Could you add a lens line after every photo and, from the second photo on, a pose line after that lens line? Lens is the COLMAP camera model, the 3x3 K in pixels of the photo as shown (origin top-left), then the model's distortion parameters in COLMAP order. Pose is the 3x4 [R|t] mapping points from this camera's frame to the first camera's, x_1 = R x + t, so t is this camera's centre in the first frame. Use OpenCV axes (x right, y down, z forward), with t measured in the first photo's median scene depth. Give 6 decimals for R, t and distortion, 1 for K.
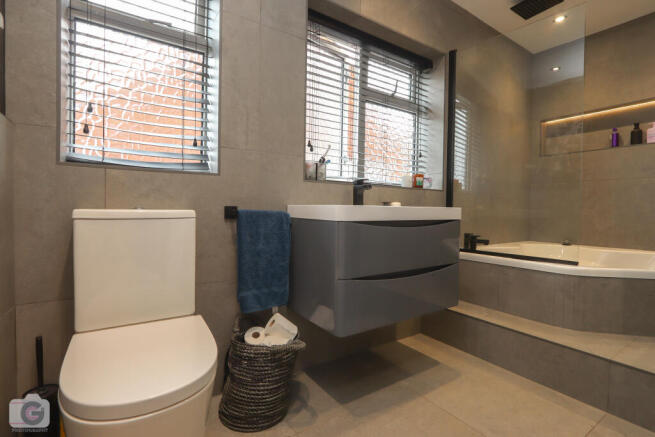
lens RADIAL K [[301.2, 0, 330.5], [0, 301.2, 211.4], [0, 0, 1]] dist [-0.019708, 0.002684]
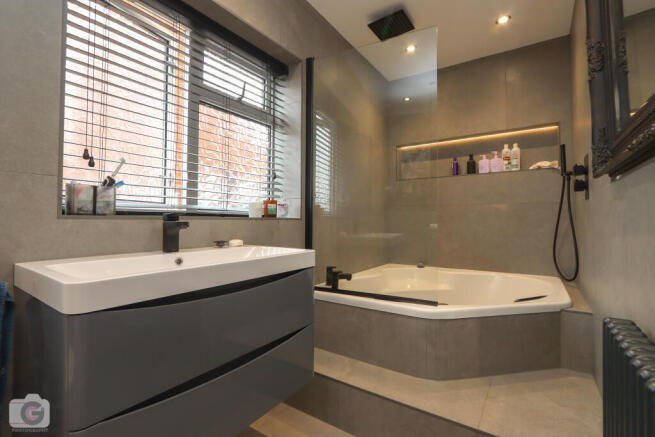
lens RADIAL K [[301.2, 0, 324.4], [0, 301.2, 220.2], [0, 0, 1]] dist [-0.019708, 0.002684]
pose [[0.927919, -0.013439, 0.372540, 0.118859], [0.020367, 0.999685, -0.014669, -0.053364], [-0.372226, 0.021199, 0.927900, 0.188733]]
